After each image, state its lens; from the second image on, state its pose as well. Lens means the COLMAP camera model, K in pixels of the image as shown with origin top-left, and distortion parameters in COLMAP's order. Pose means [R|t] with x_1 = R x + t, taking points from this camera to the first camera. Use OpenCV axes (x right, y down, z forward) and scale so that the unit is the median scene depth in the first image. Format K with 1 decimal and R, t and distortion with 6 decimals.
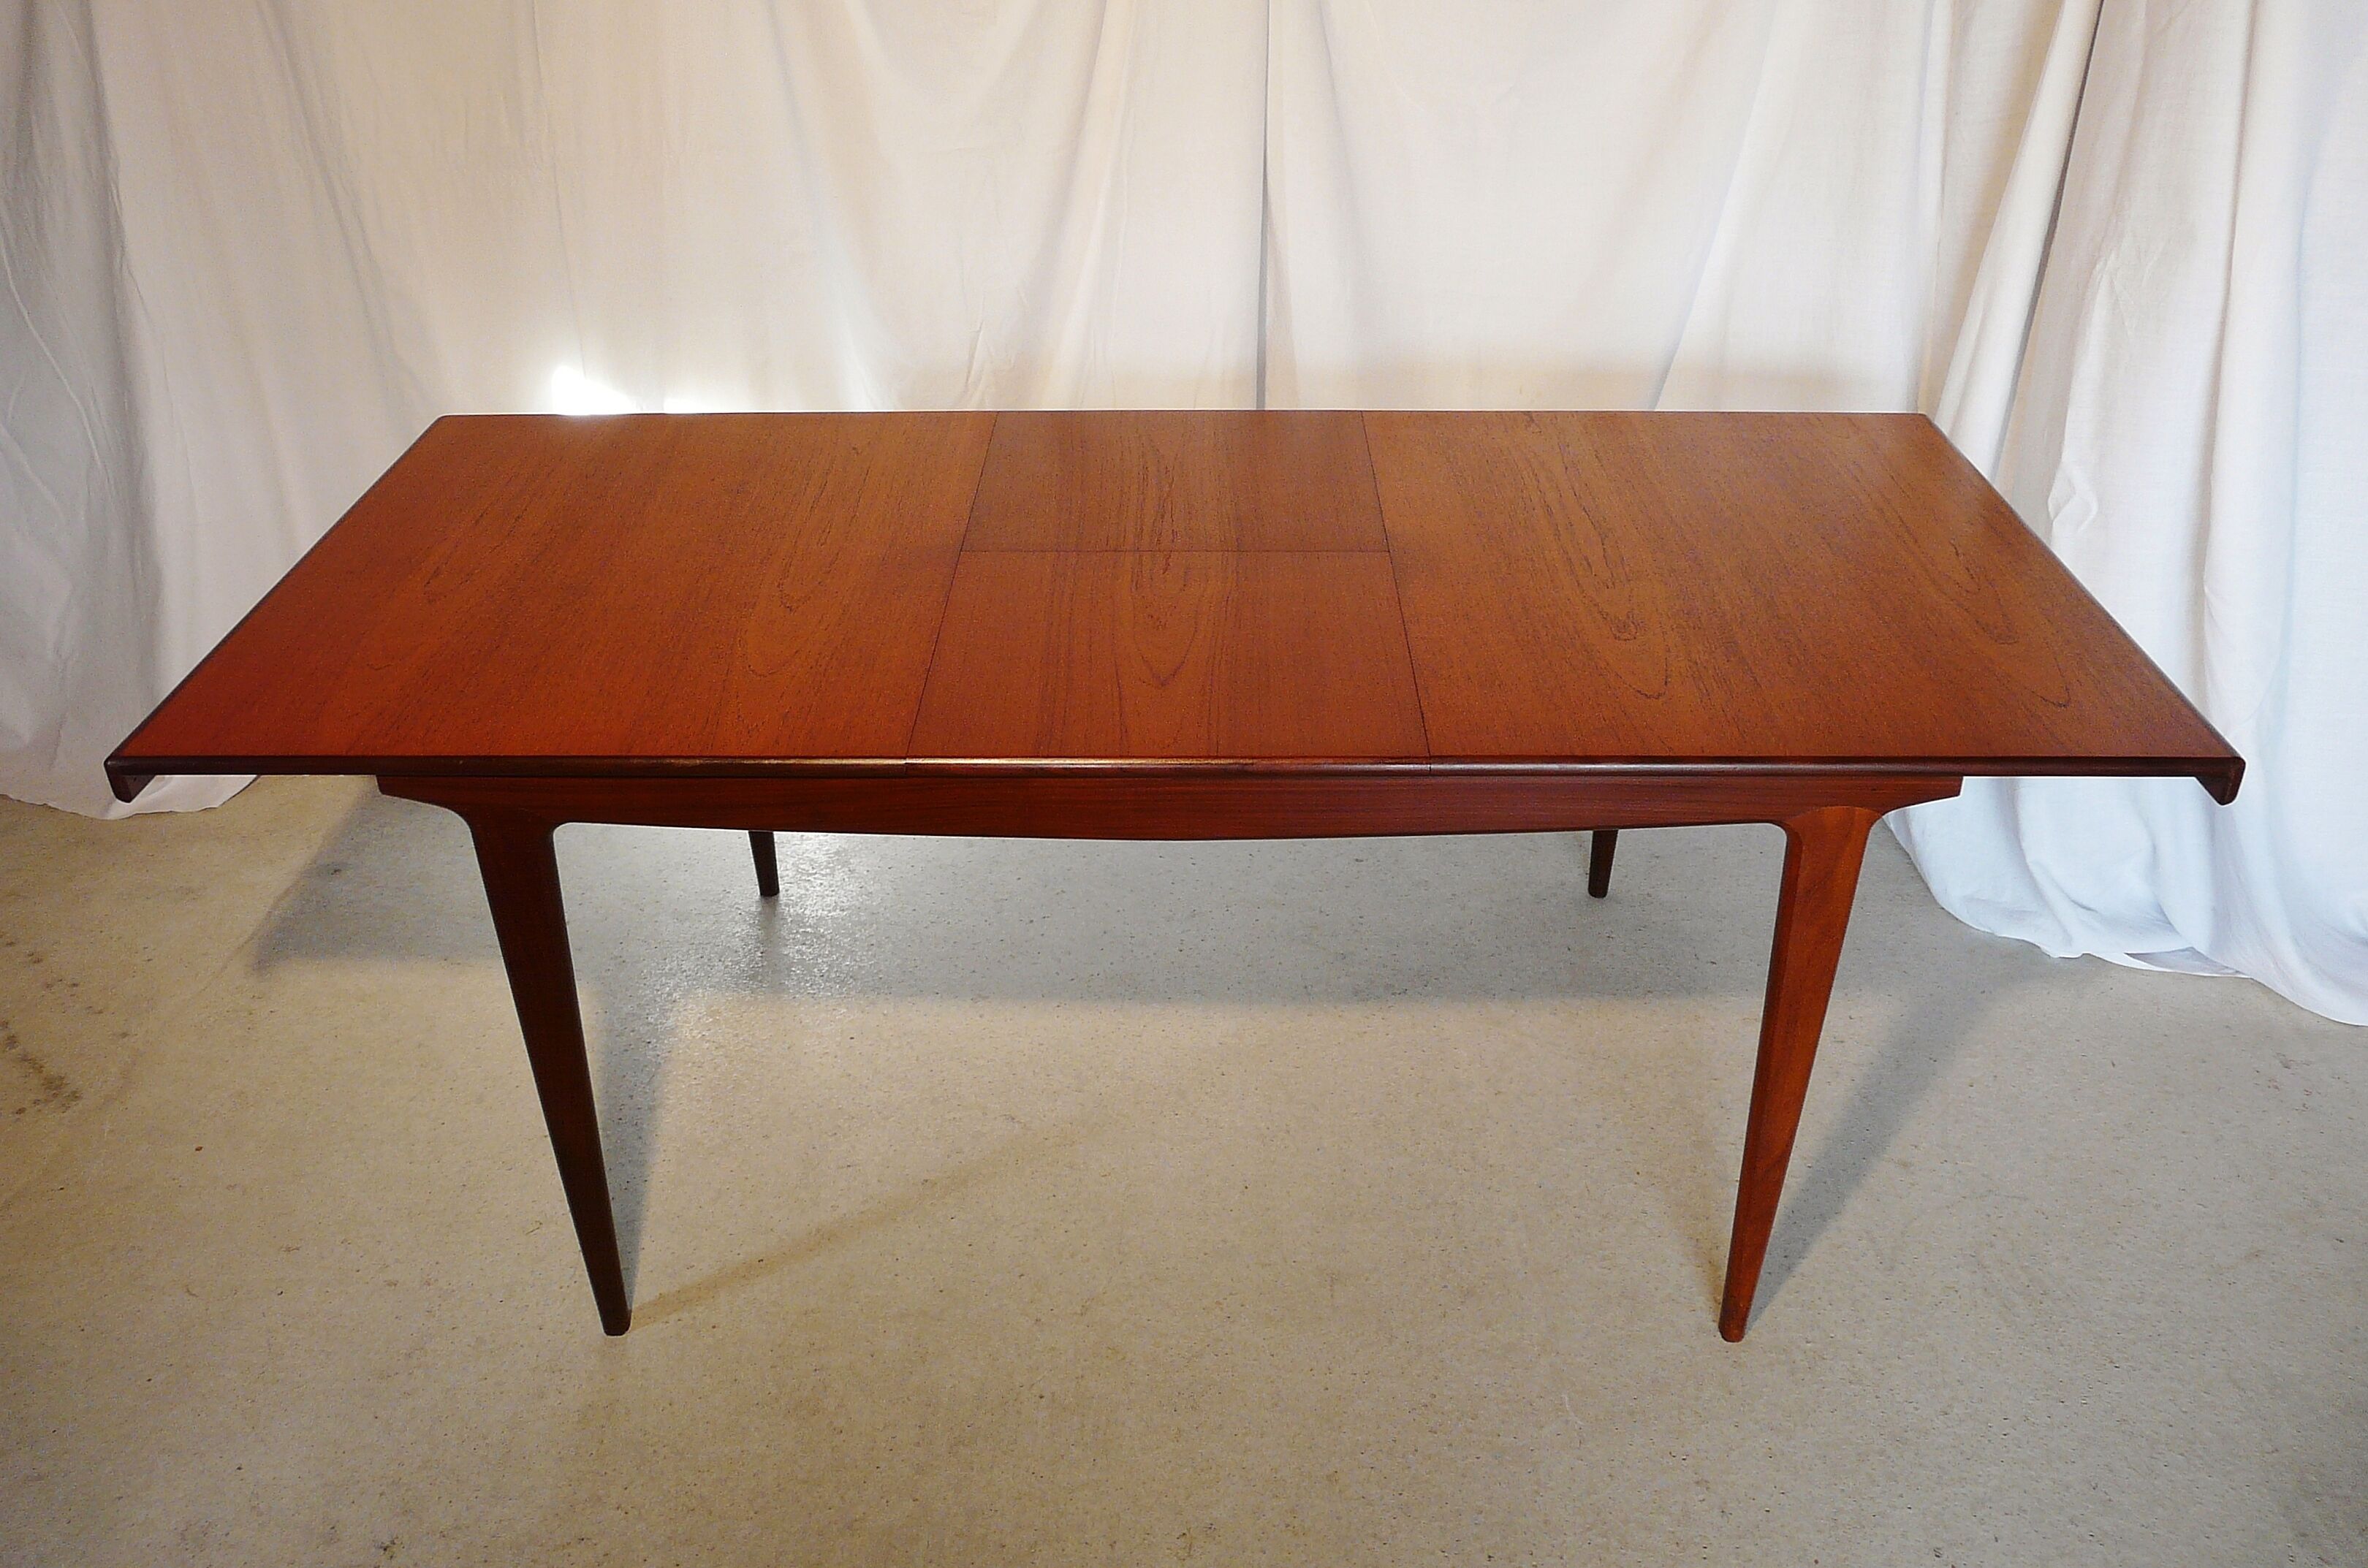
lens RADIAL K [[1896.6, 0, 1184.0], [0, 1896.6, 782.1], [0, 0, 1]] dist [-0.030892, 0.030992]
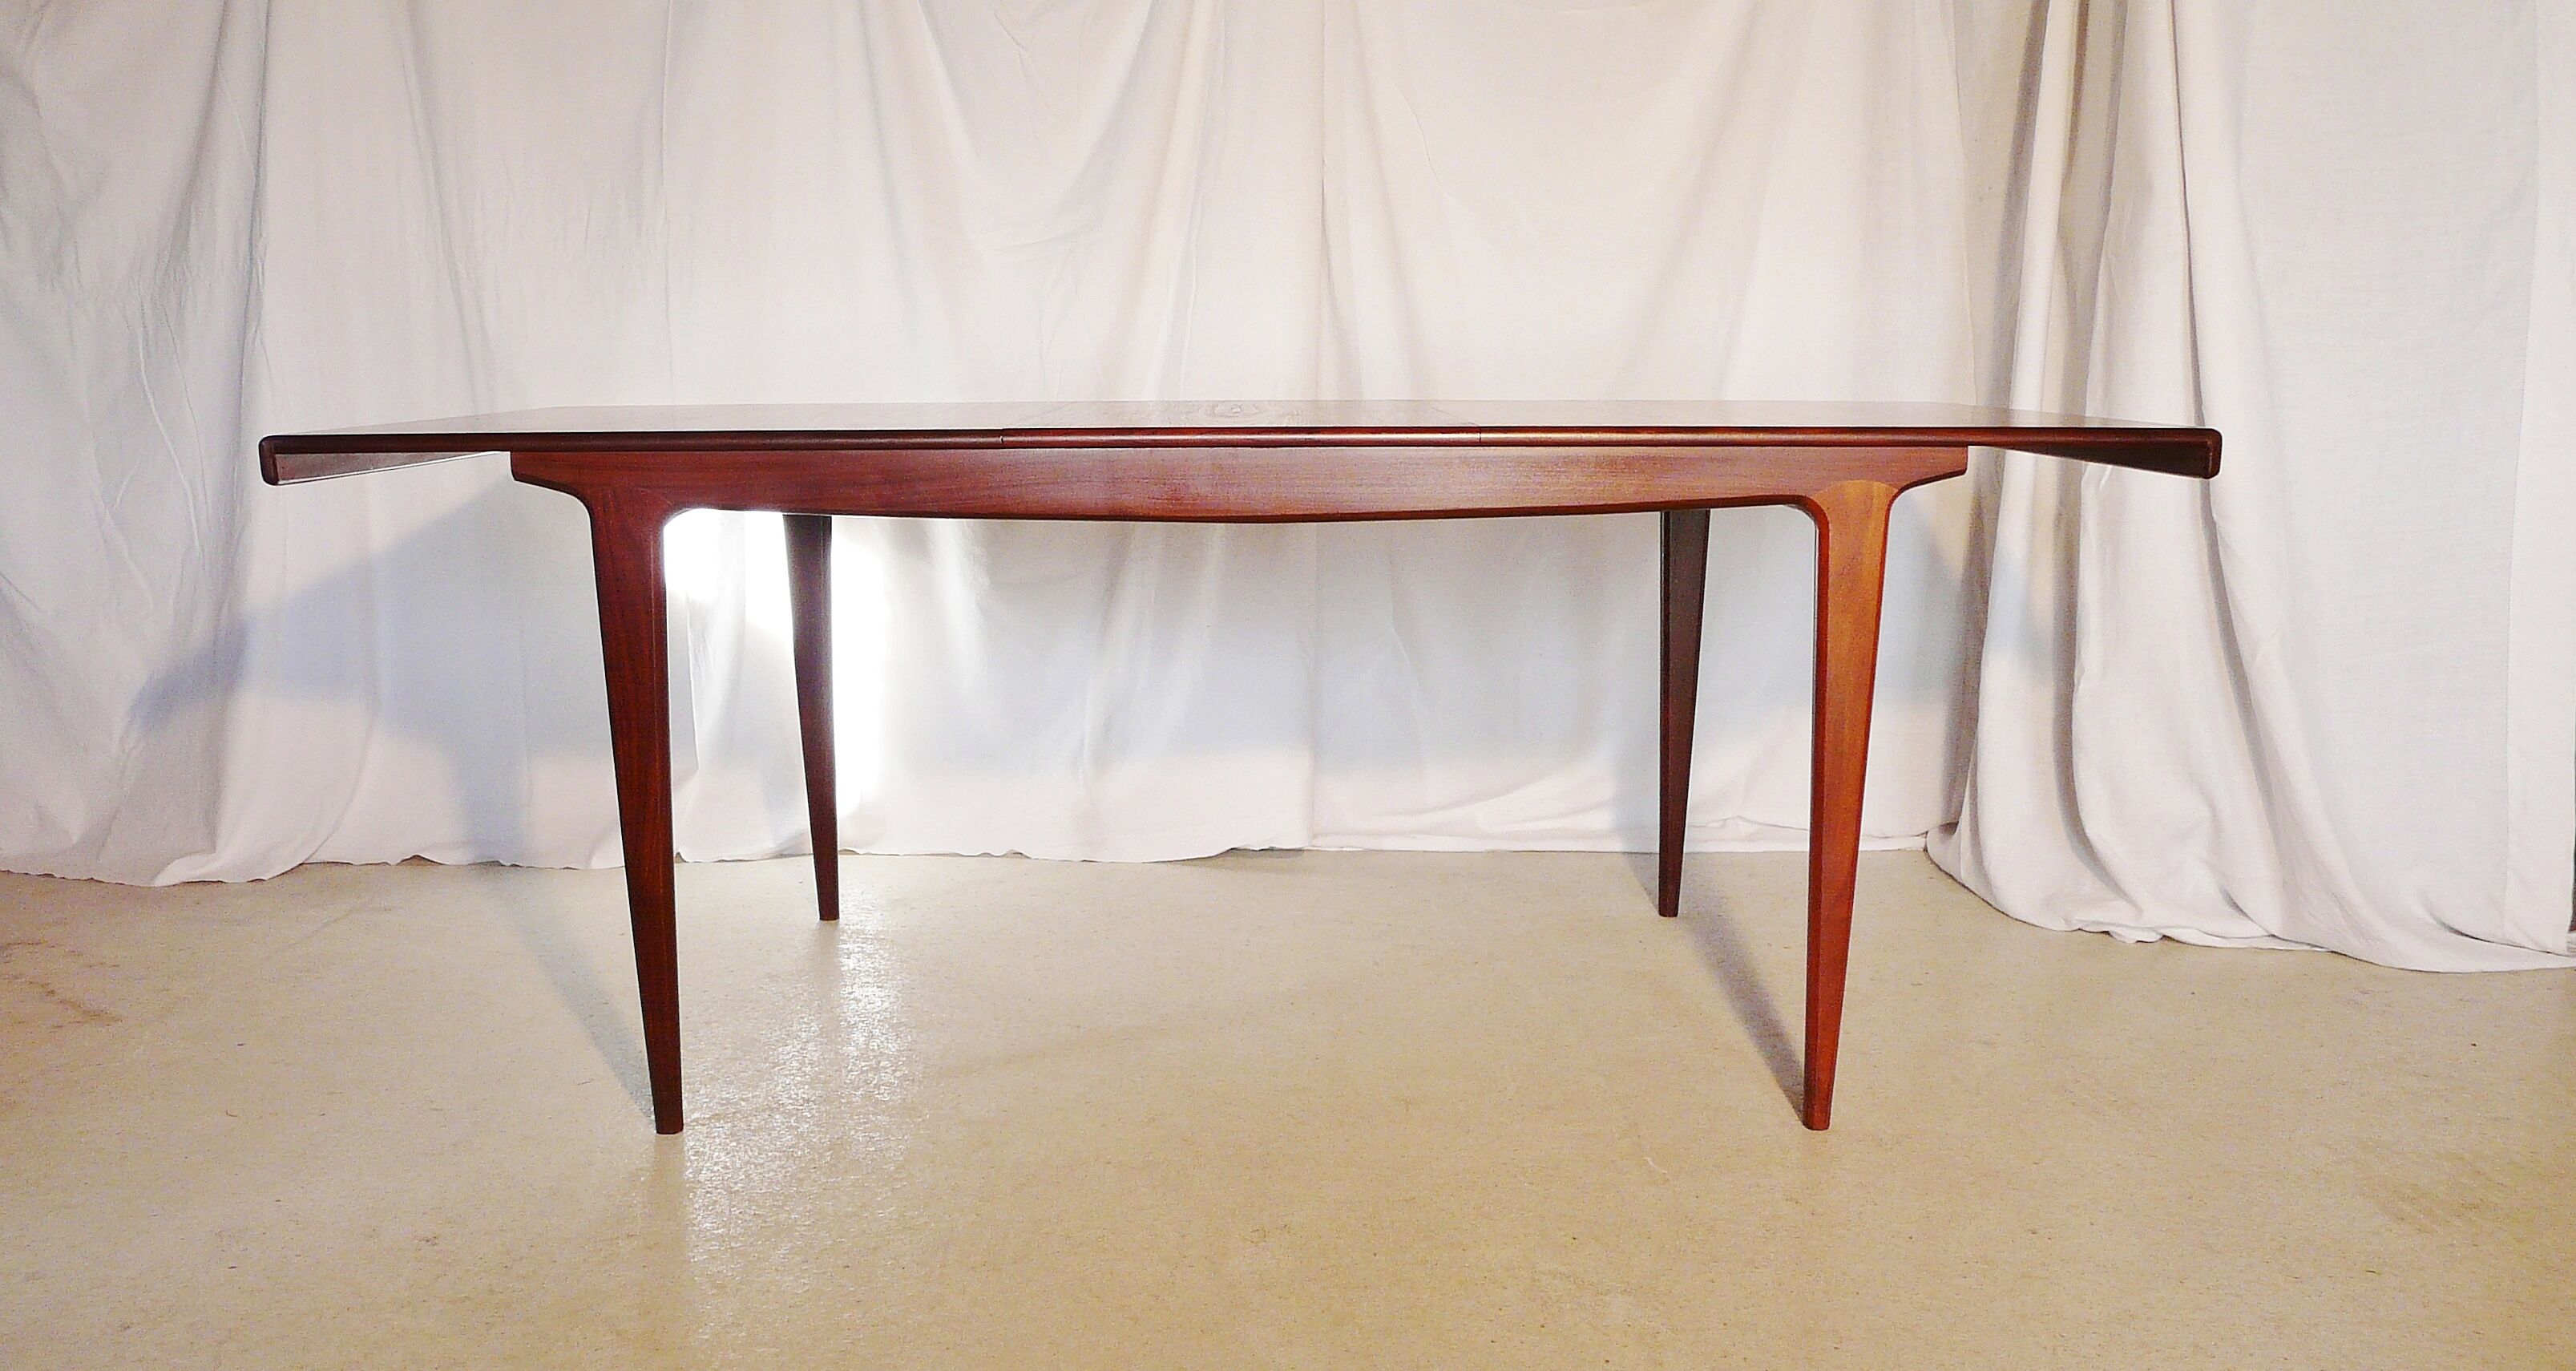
lens RADIAL K [[2068.5, 0, 1268.4], [0, 2068.5, 826.8], [0, 0, 1]] dist [-0.030229, 0.020454]
pose [[0.999894, -0.003772, 0.014036, -0.006025], [0.007642, 0.957910, -0.286967, 0.354921], [-0.012362, 0.287044, 0.957838, -0.047773]]
